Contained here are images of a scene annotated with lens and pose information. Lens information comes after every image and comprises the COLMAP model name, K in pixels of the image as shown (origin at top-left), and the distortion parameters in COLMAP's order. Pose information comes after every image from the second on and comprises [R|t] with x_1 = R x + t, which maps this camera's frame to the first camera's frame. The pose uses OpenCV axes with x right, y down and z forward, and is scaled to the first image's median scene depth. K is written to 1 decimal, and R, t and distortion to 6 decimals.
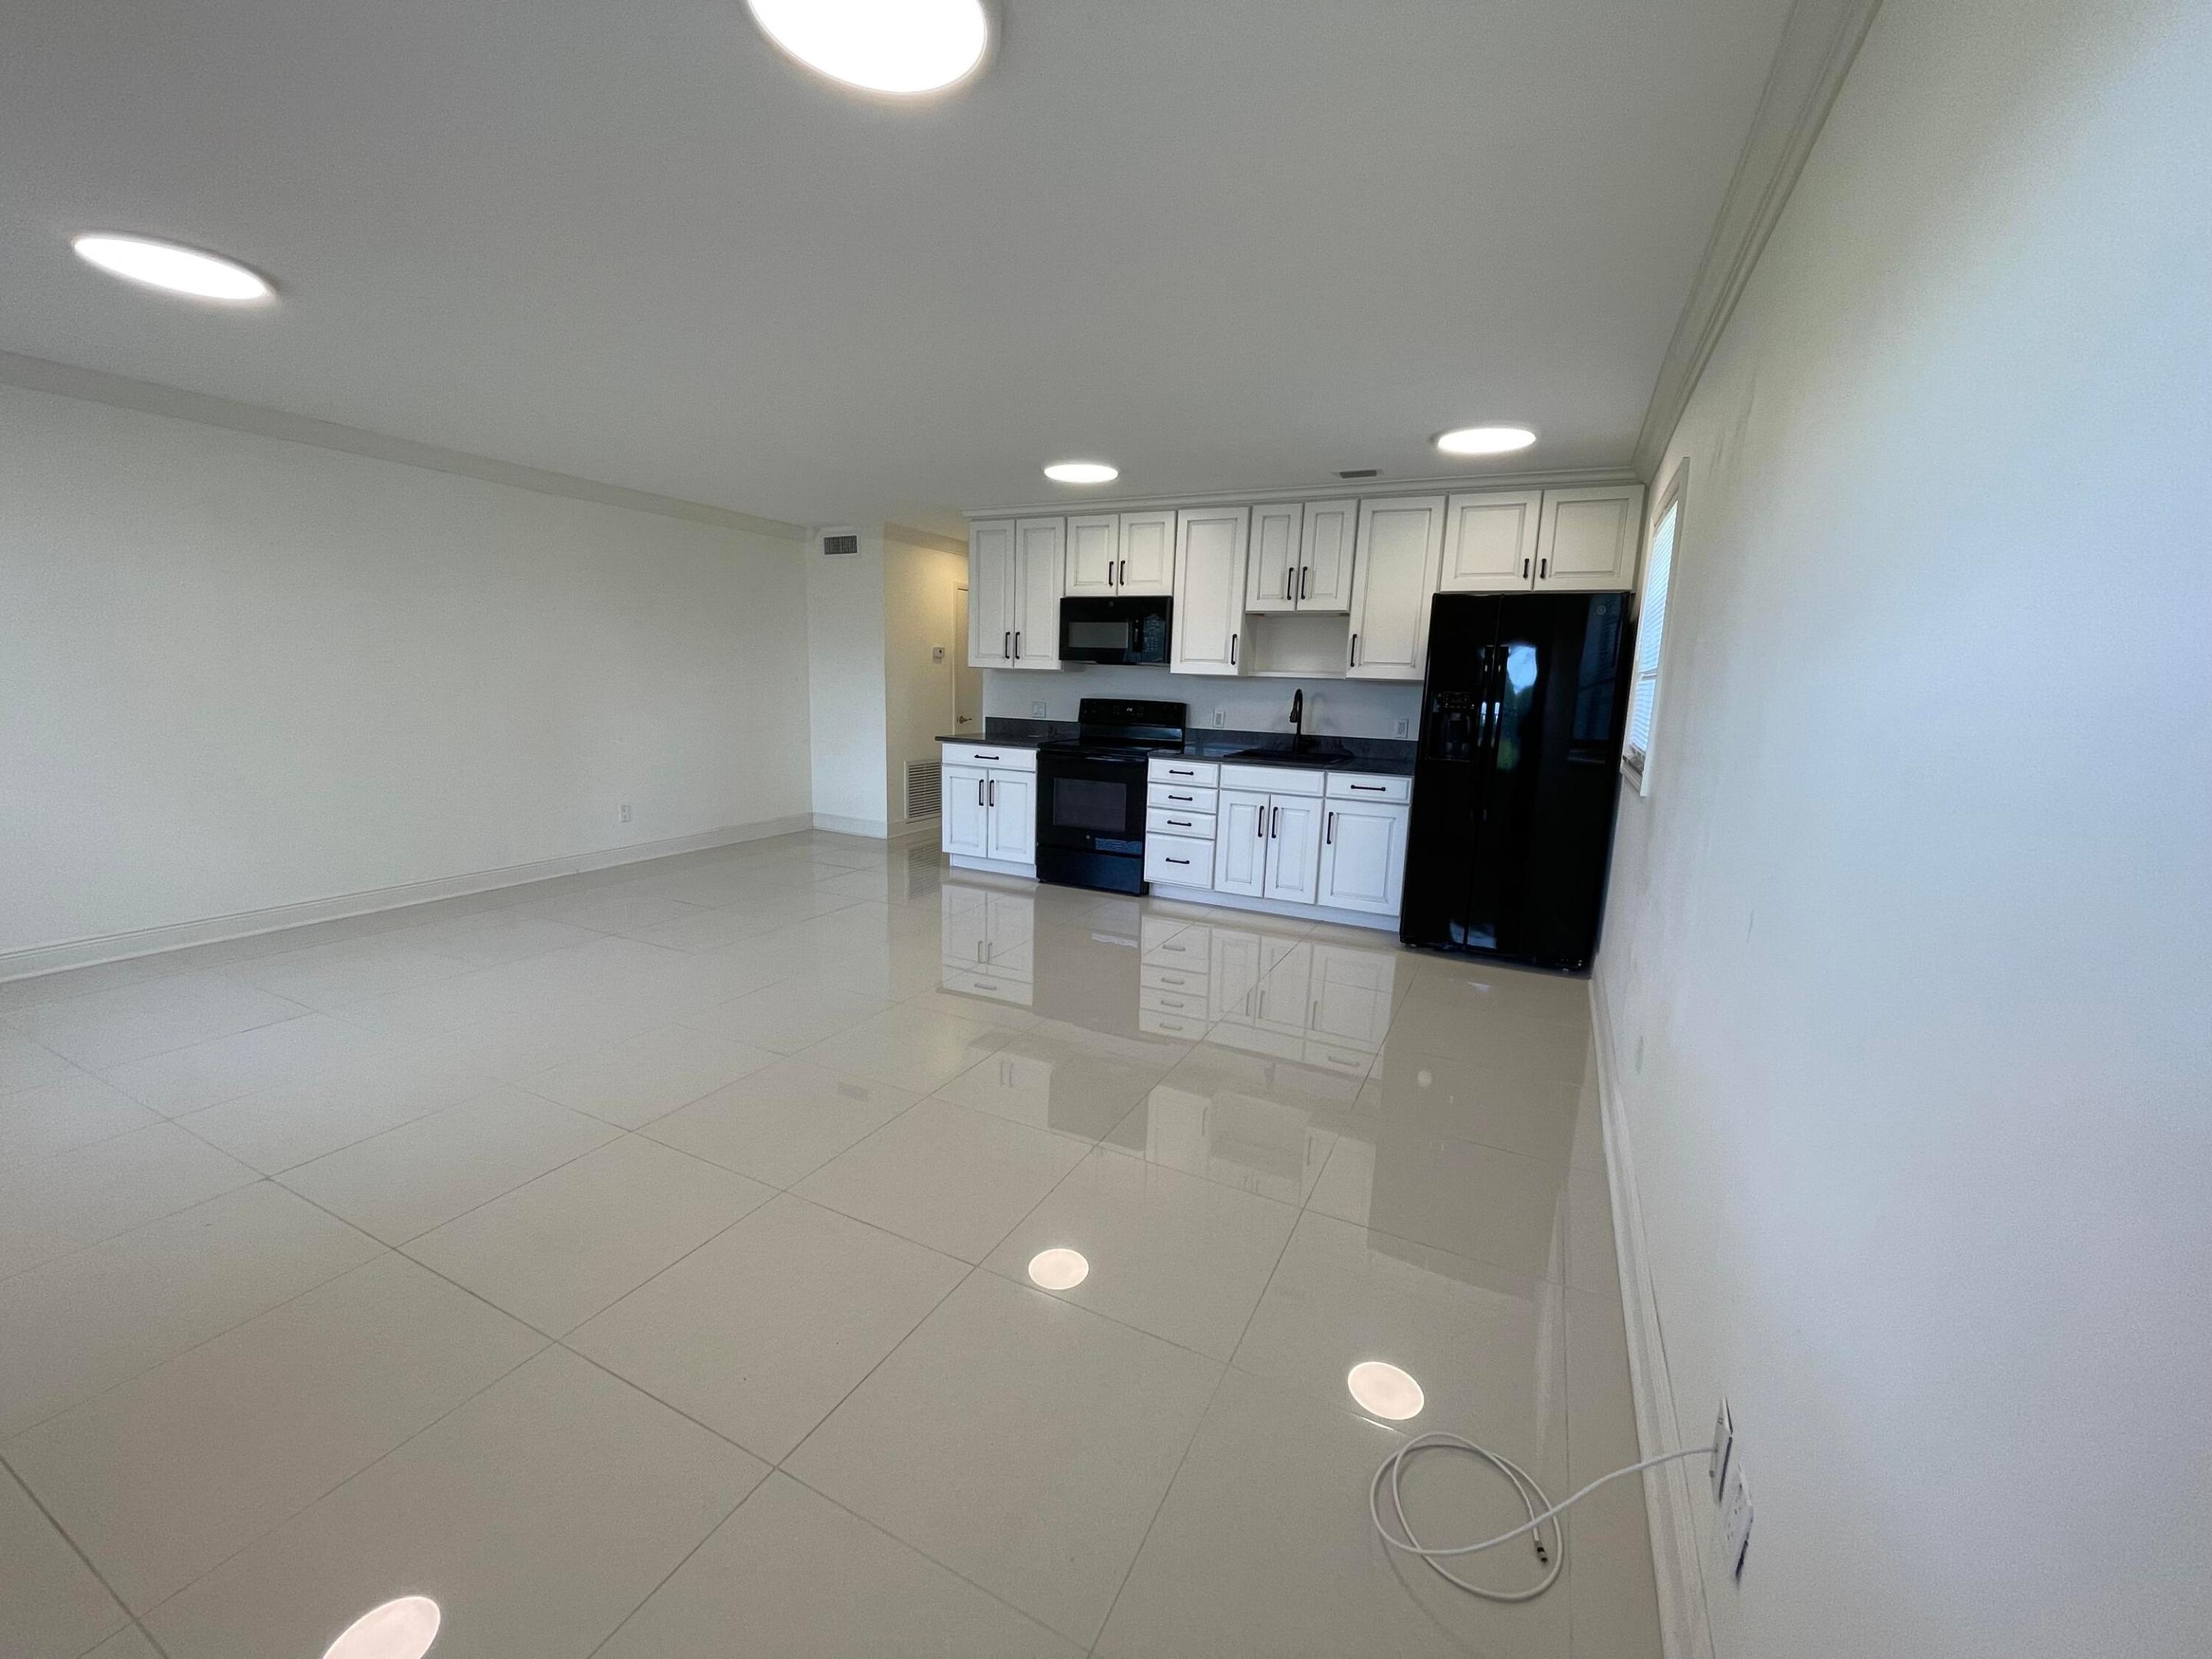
lens RADIAL K [[885.9, 0, 1092.4], [0, 885.9, 832.2], [0, 0, 1]] dist [-0.007146, -0.000141]
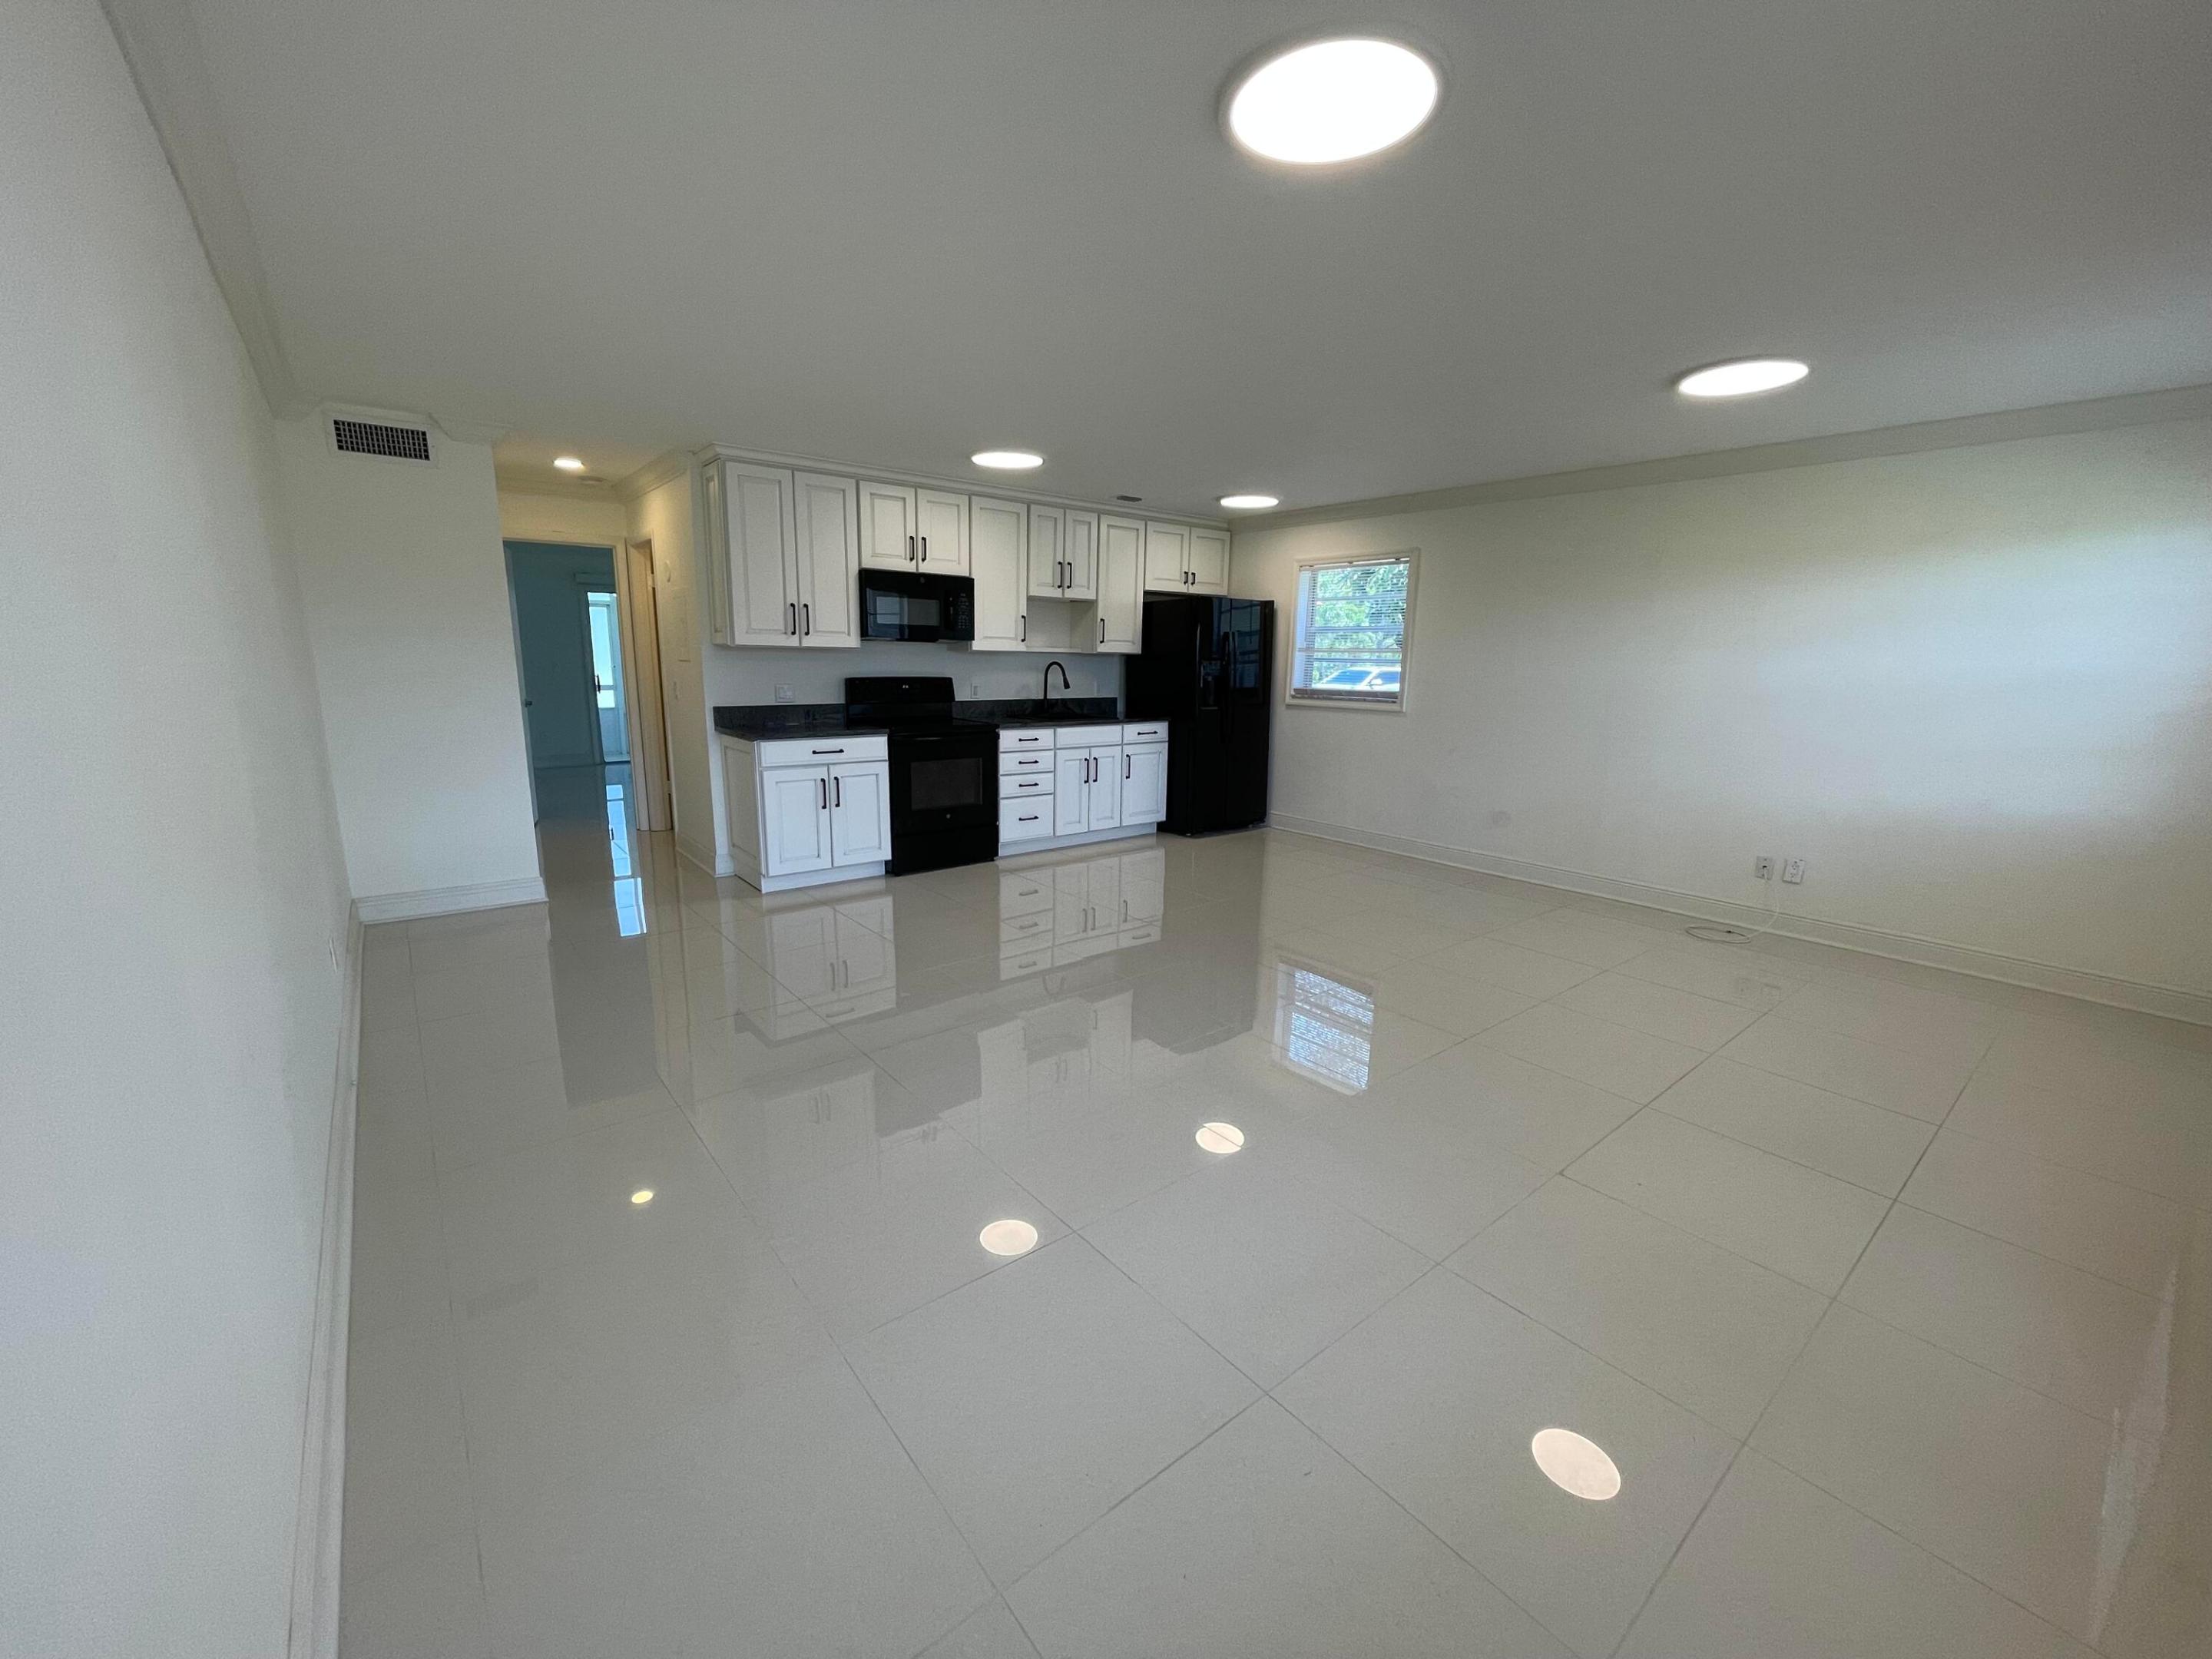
lens RADIAL K [[885.9, 0, 1092.4], [0, 885.9, 832.2], [0, 0, 1]] dist [-0.007146, -0.000141]
pose [[0.410975, -0.202223, 0.888935, -0.866467], [0.157201, 0.976201, 0.149397, -0.105091], [-0.897991, 0.078343, 0.432984, 0.439452]]
